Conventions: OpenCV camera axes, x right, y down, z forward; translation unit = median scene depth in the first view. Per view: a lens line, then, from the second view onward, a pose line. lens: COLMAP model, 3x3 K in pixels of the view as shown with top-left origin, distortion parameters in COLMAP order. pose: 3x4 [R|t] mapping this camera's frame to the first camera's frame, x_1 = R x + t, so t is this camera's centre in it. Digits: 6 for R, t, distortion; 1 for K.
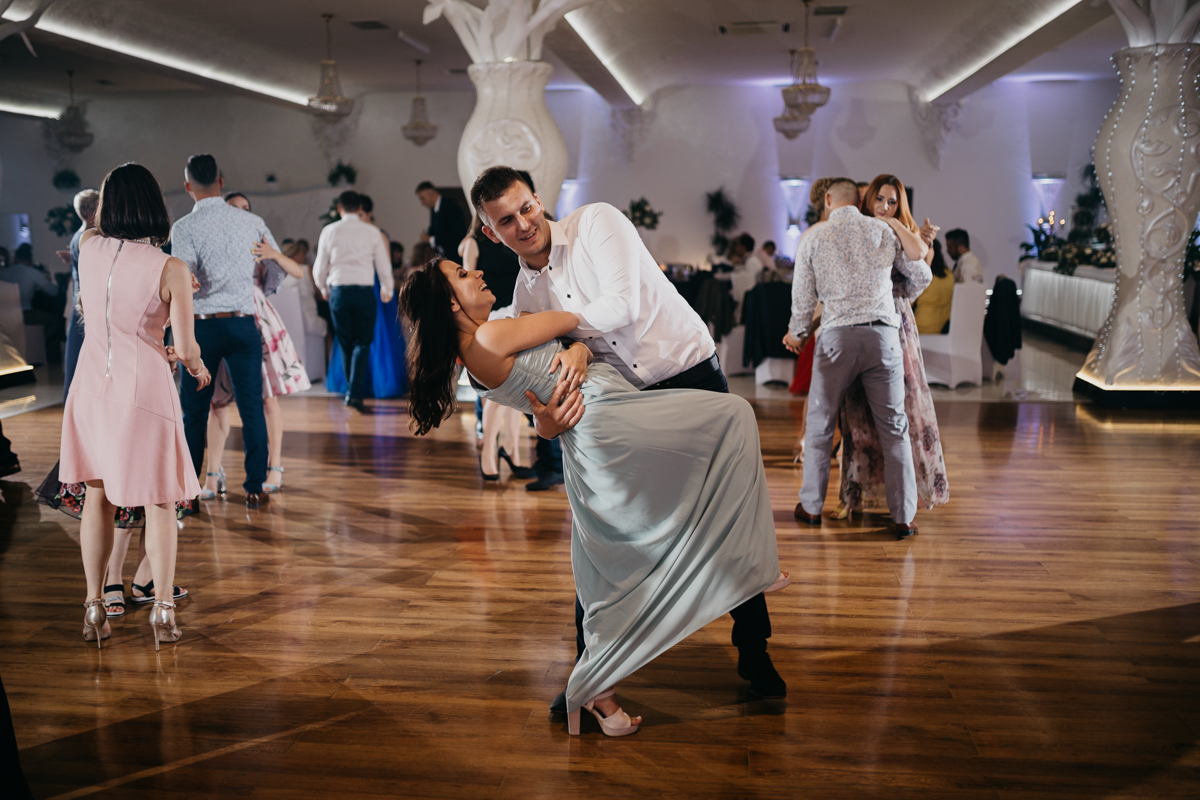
lens RADIAL K [[1147.4, 0, 600.3], [0, 1147.4, 403.0], [0, 0, 1]] dist [-0.018430, 0.000000]
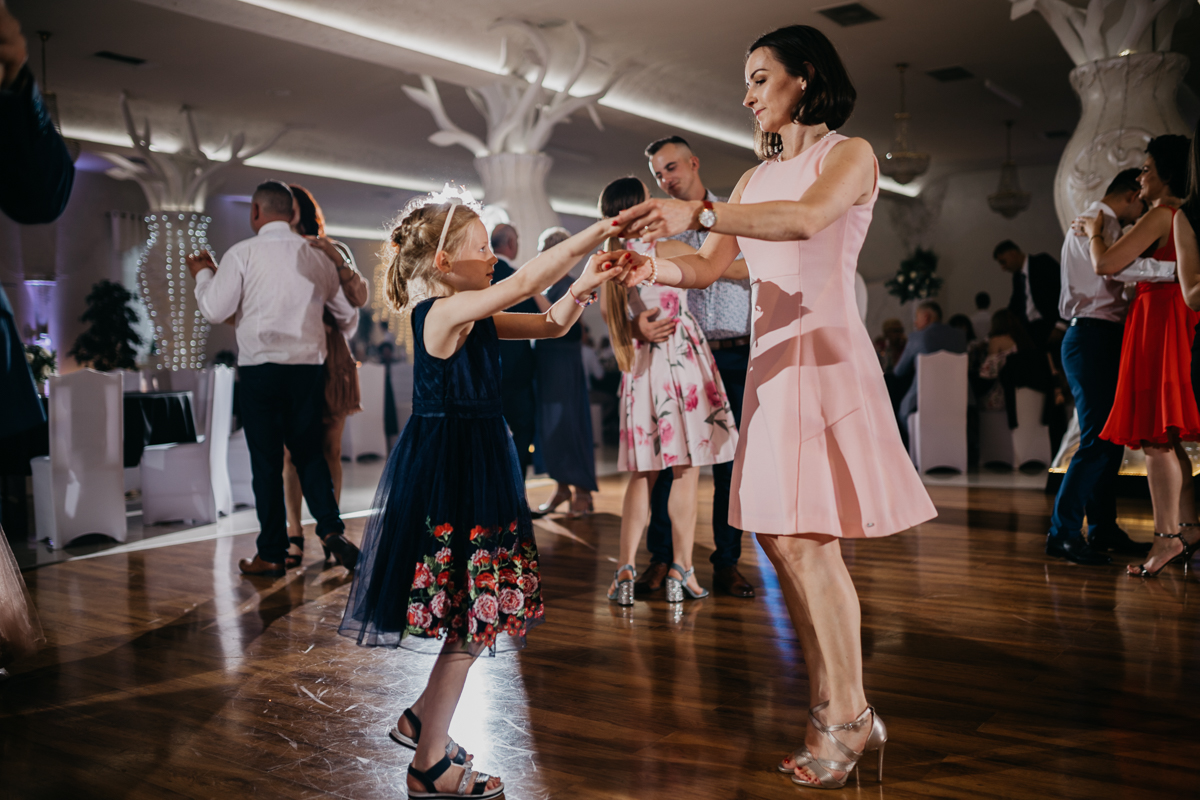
lens RADIAL K [[1147.4, 0, 599.3], [0, 1147.4, 396.7], [0, 0, 1]] dist [-0.018430, 0.000000]
pose [[0.877083, 0.005785, -0.480304, -0.016588], [-0.057767, 0.993941, -0.093516, 0.017907], [0.476853, 0.109767, 0.872103, 0.151906]]
